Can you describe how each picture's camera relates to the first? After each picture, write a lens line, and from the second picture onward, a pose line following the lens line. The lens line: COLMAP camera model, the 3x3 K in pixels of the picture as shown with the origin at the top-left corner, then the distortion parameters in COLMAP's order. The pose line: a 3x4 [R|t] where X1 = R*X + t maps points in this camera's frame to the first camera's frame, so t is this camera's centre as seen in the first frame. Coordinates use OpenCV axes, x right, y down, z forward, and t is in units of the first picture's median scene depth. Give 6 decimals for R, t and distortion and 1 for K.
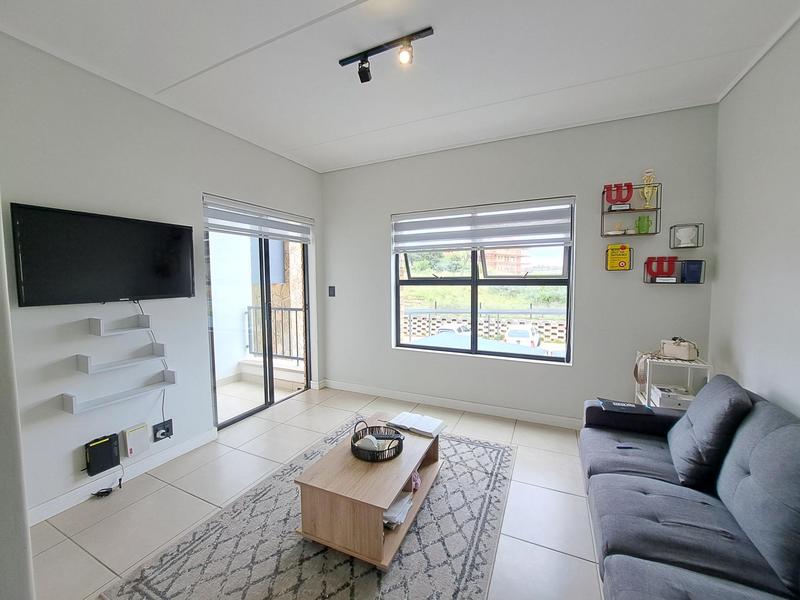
lens RADIAL K [[320.9, 0, 401.0], [0, 320.9, 298.5], [0, 0, 1]] dist [-0.016169, 0.000854]
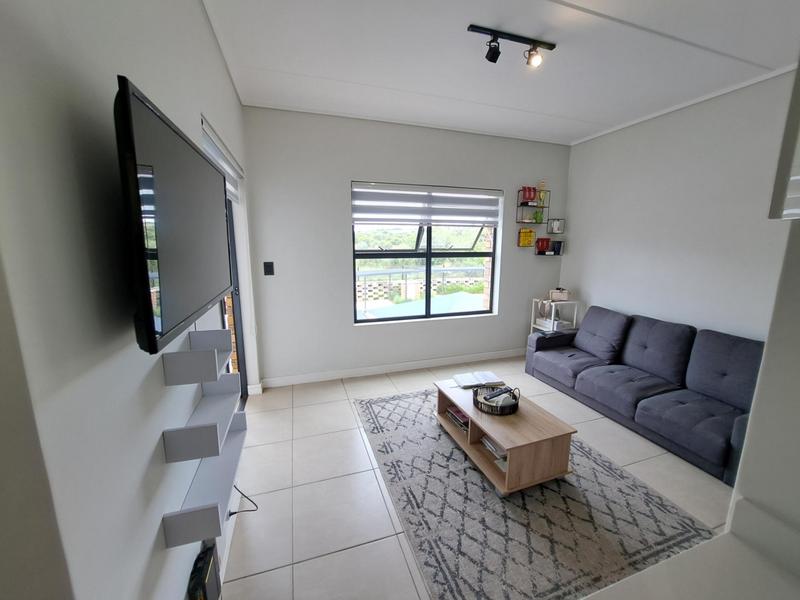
lens RADIAL K [[320.9, 0, 401.6], [0, 320.9, 298.4], [0, 0, 1]] dist [-0.016169, 0.000854]
pose [[0.724732, -0.107925, 0.680526, -0.809425], [0.035505, 0.992194, 0.119541, -0.049492], [-0.688115, -0.062473, 0.722907, 0.315046]]
